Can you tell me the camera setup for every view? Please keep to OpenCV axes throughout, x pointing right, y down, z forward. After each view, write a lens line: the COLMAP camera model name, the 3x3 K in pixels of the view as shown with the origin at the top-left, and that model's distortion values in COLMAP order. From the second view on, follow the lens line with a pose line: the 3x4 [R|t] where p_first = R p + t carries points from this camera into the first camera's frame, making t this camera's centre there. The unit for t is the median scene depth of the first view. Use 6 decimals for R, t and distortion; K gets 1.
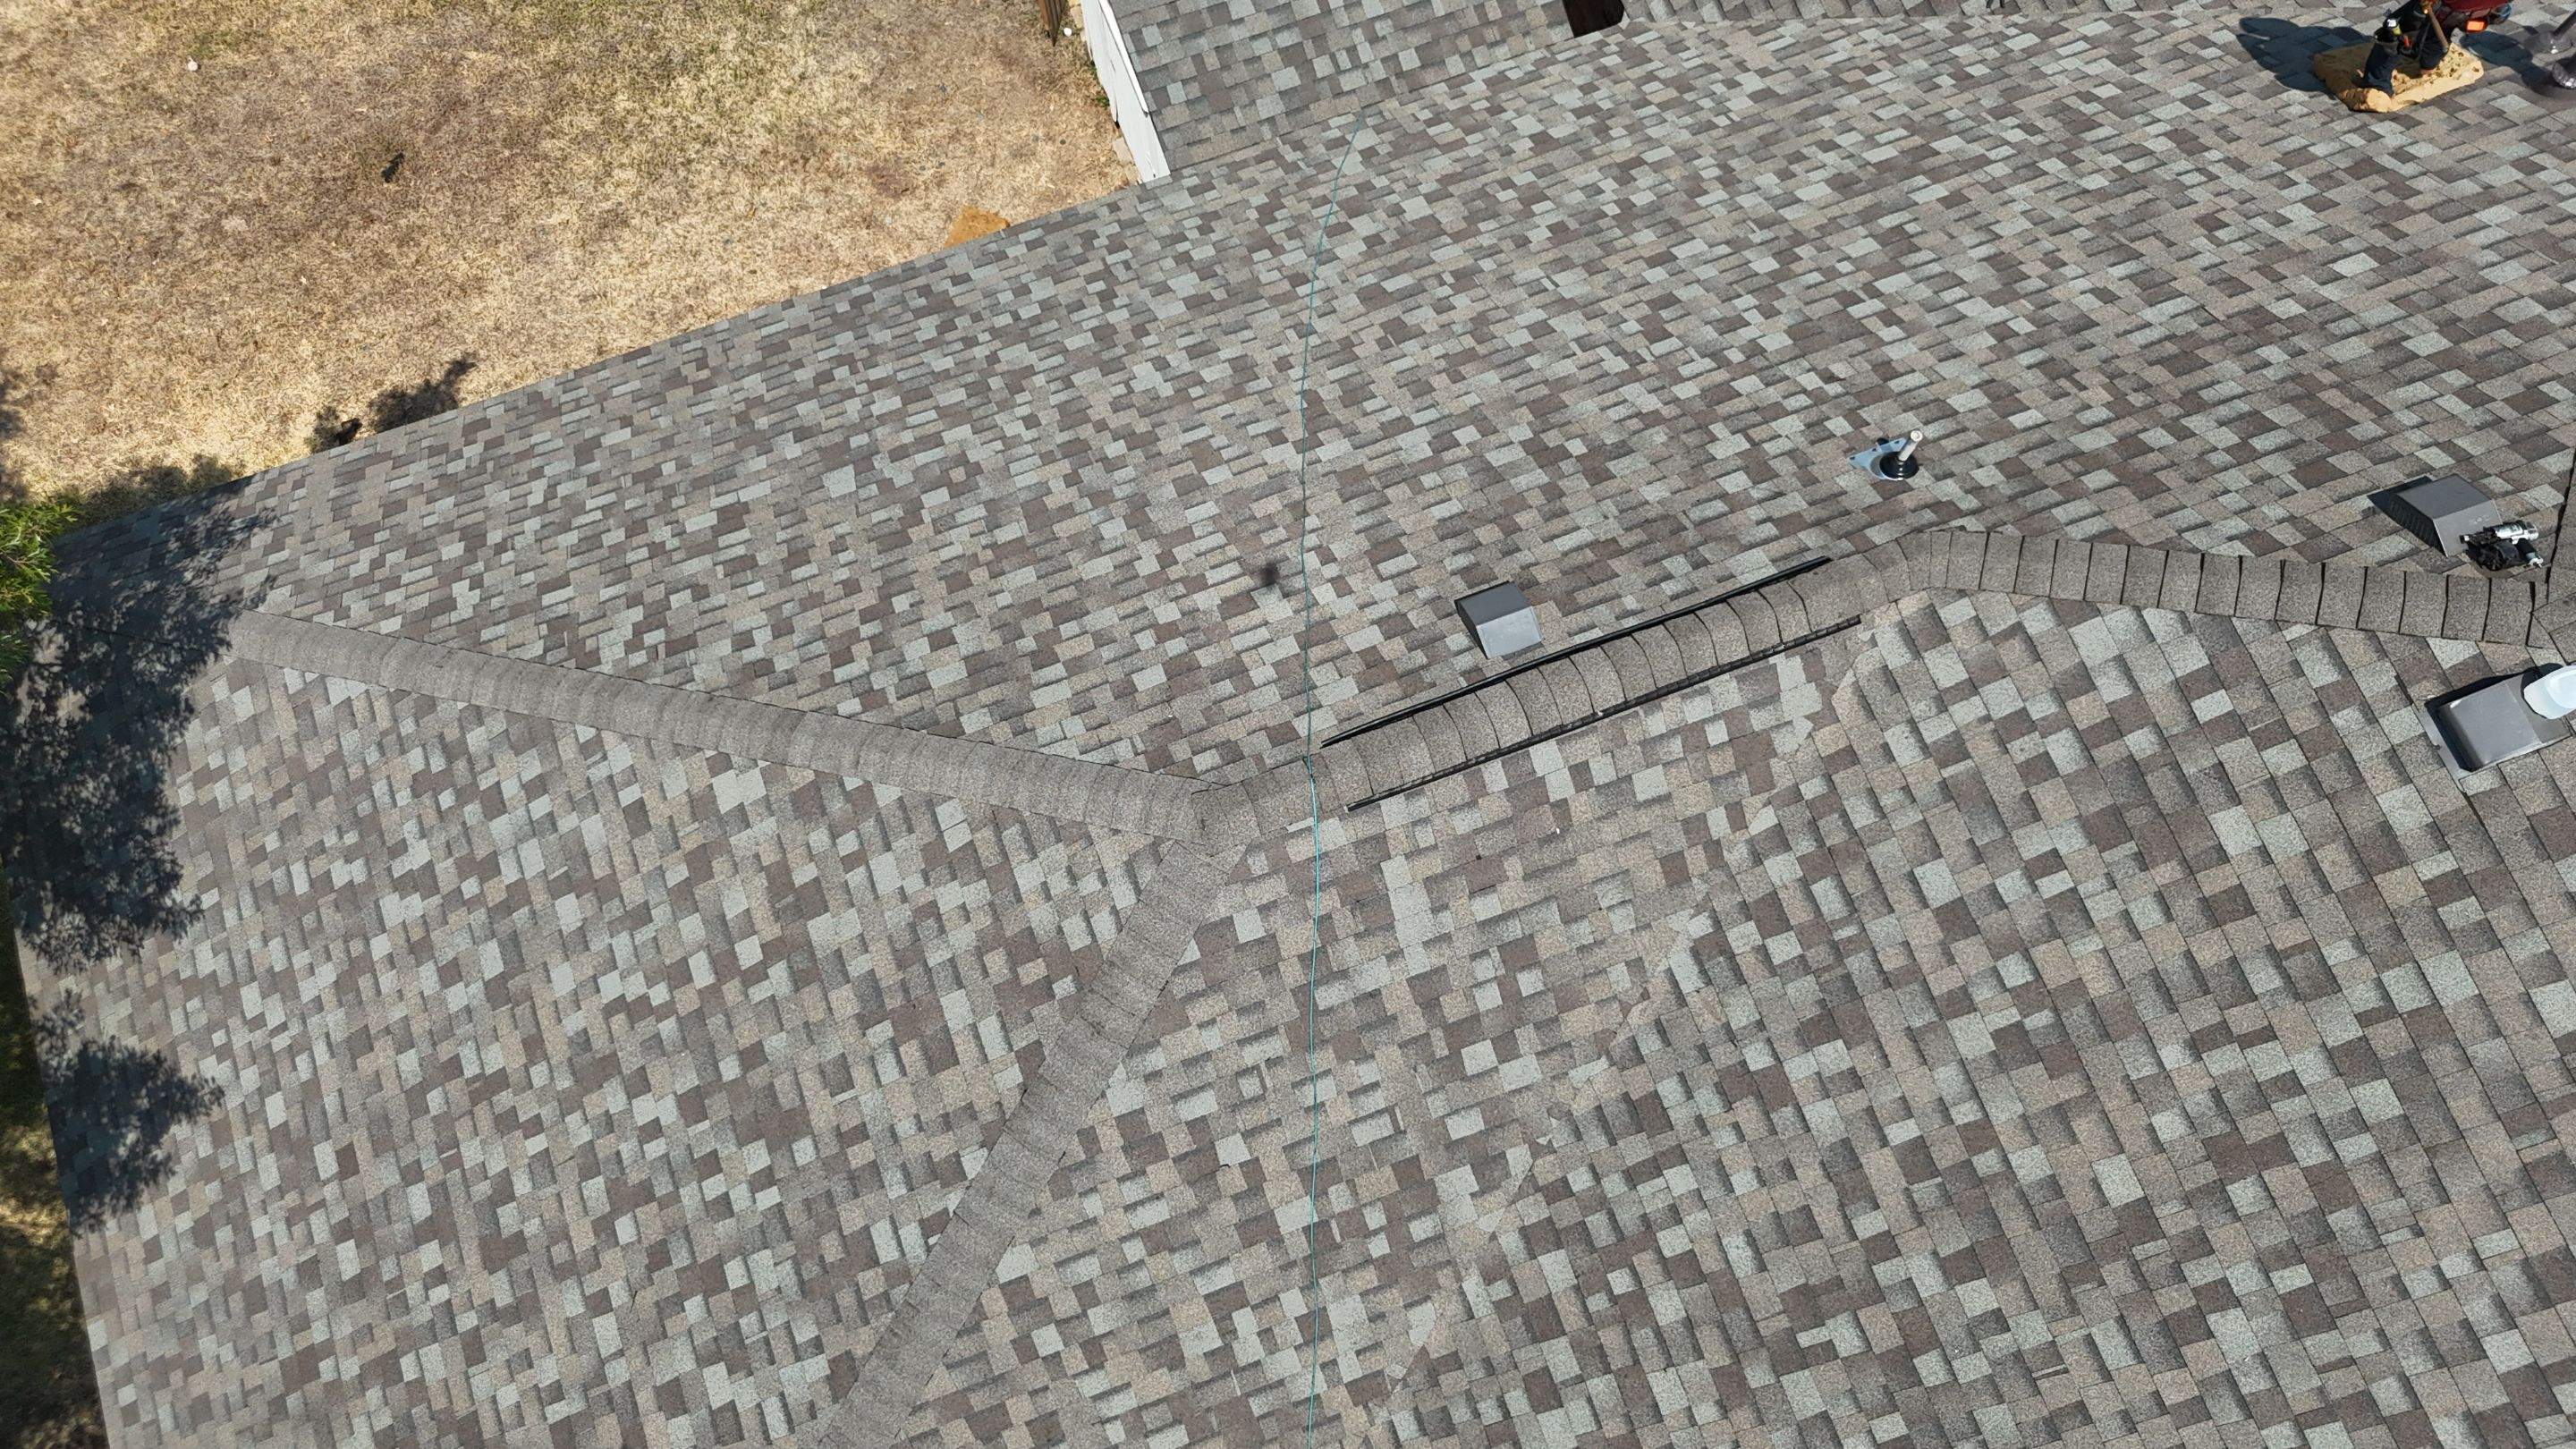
lens RADIAL K [[1915.6, 0, 1295.0], [0, 1915.6, 723.9], [0, 0, 1]] dist [0.079131, -0.076409]
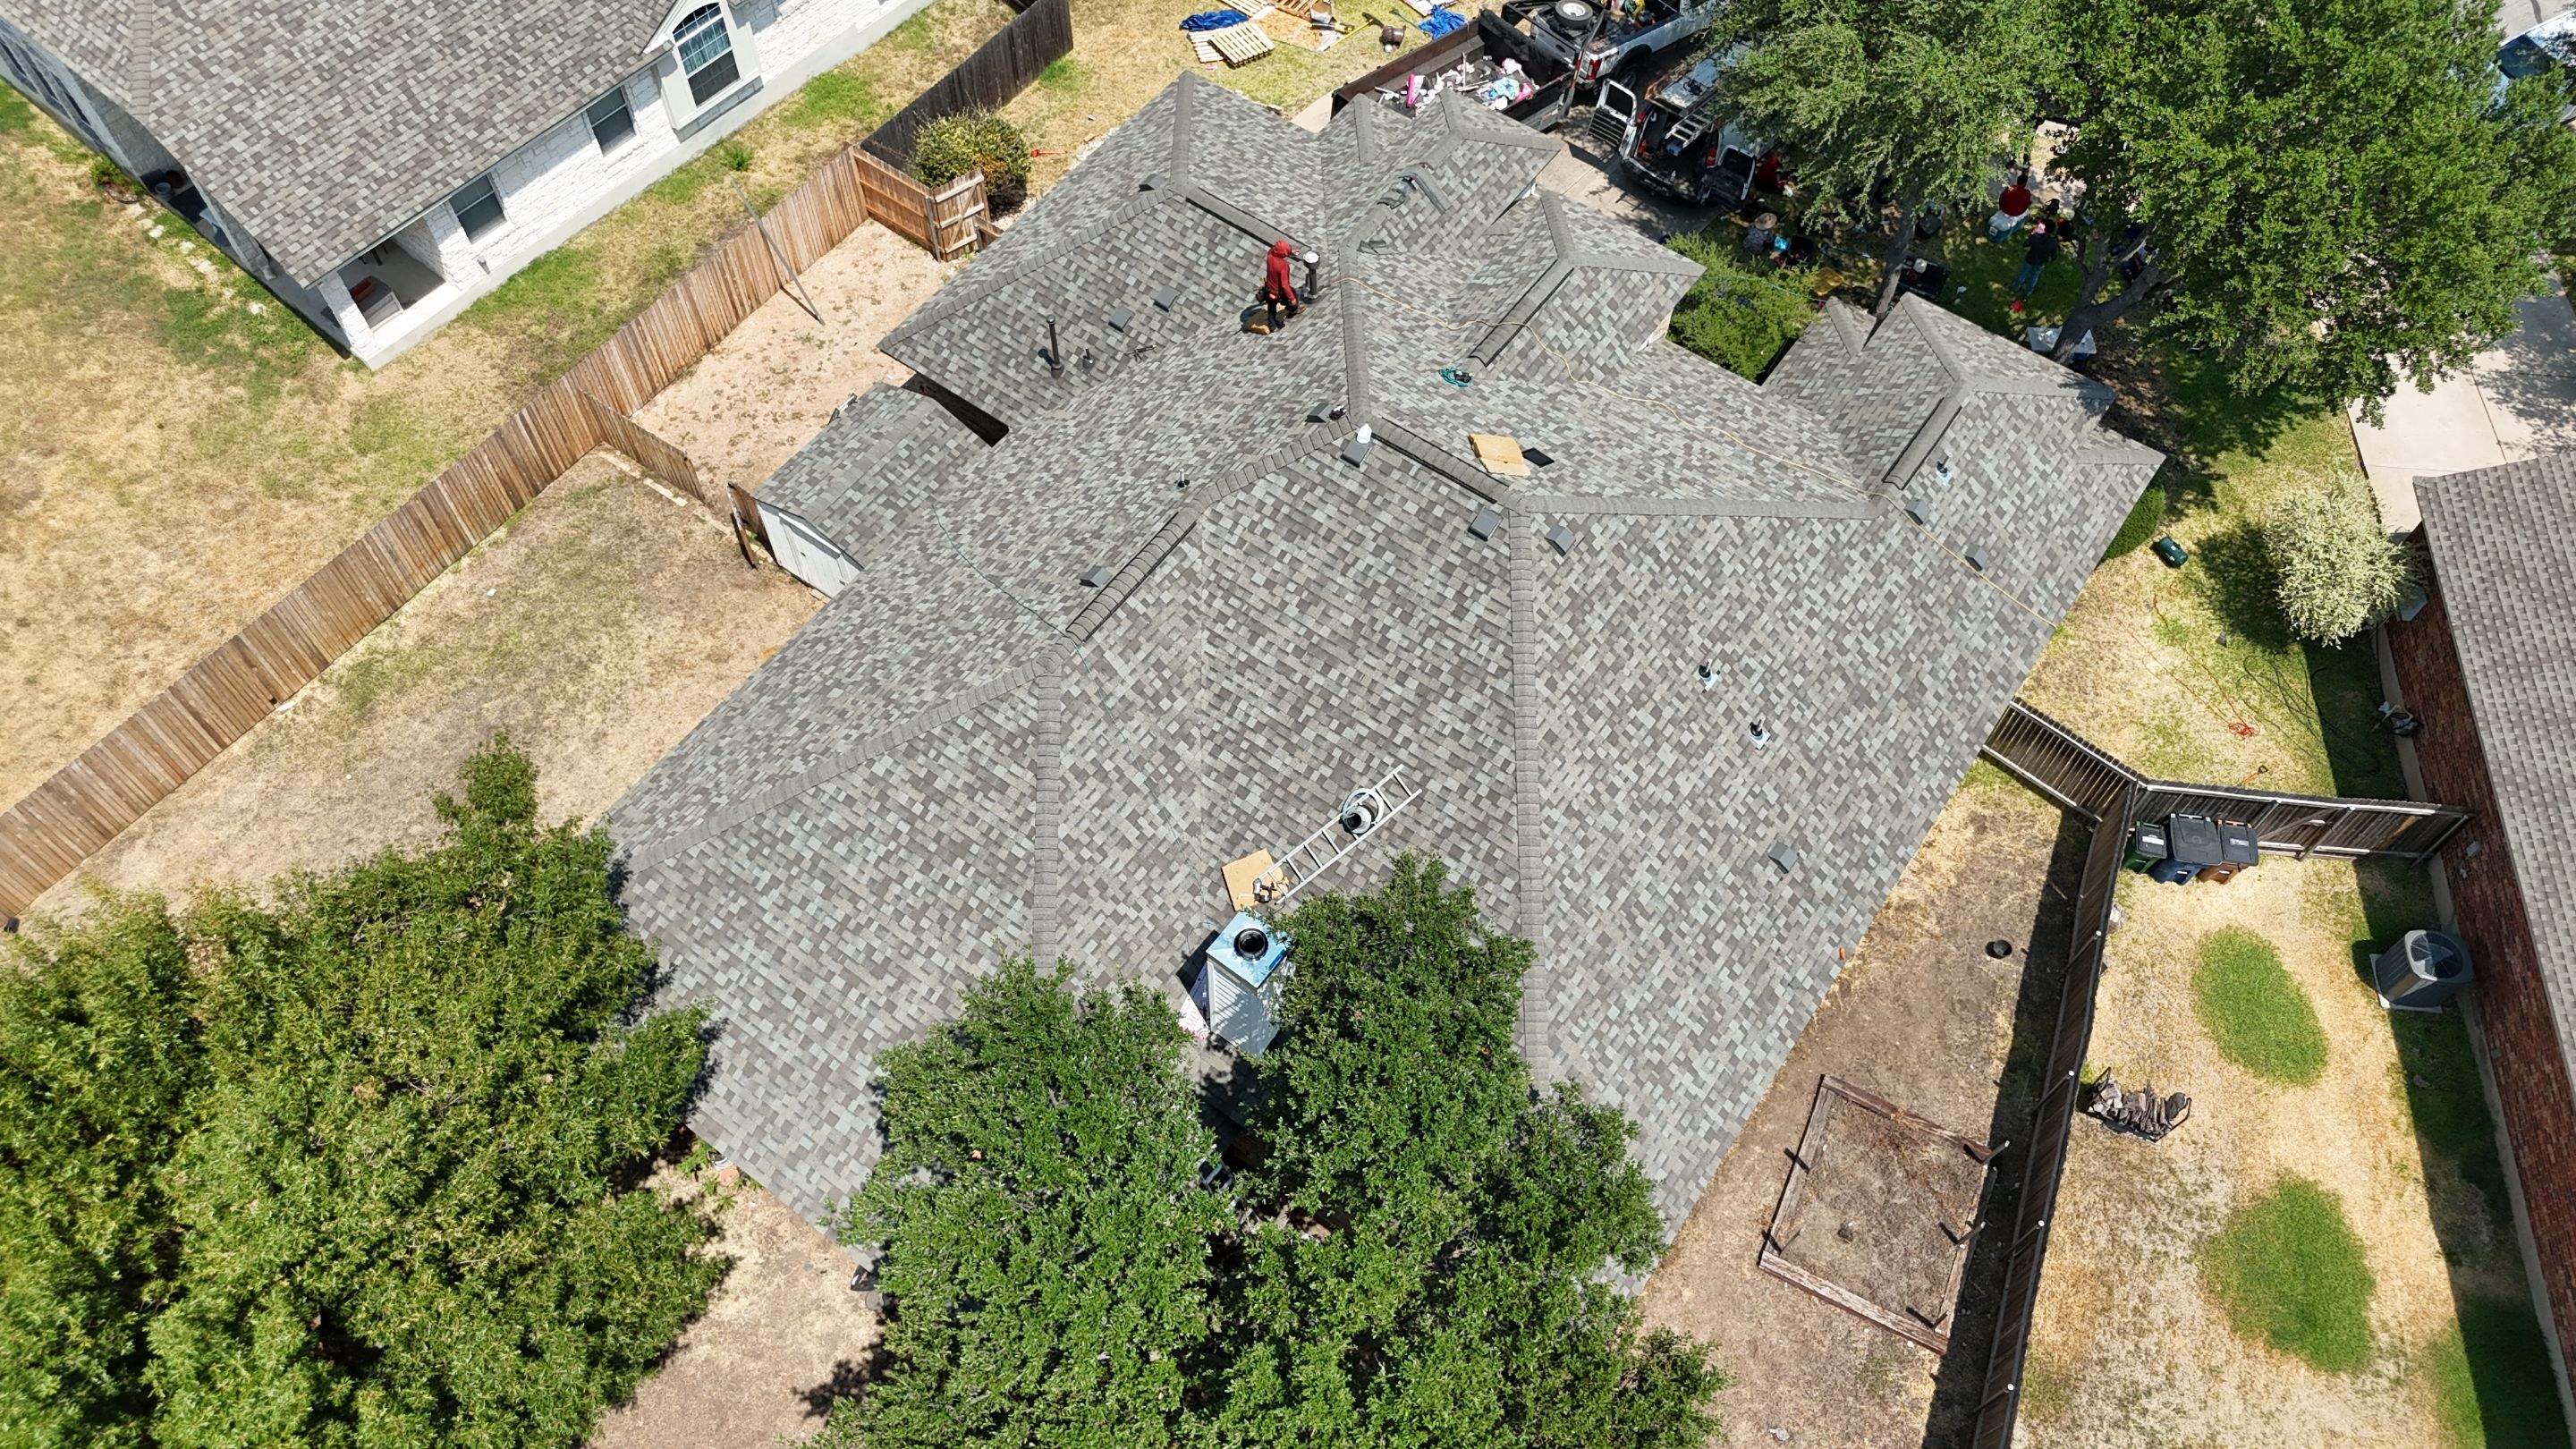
lens RADIAL K [[1969.0, 0, 1284.7], [0, 1969.0, 709.5], [0, 0, 1]] dist [0.241259, -0.750533]
pose [[0.835692, -0.459170, 0.301301, -0.678823], [0.524872, 0.829222, -0.192093, 0.875687], [-0.161642, 0.318675, 0.933980, -1.883436]]
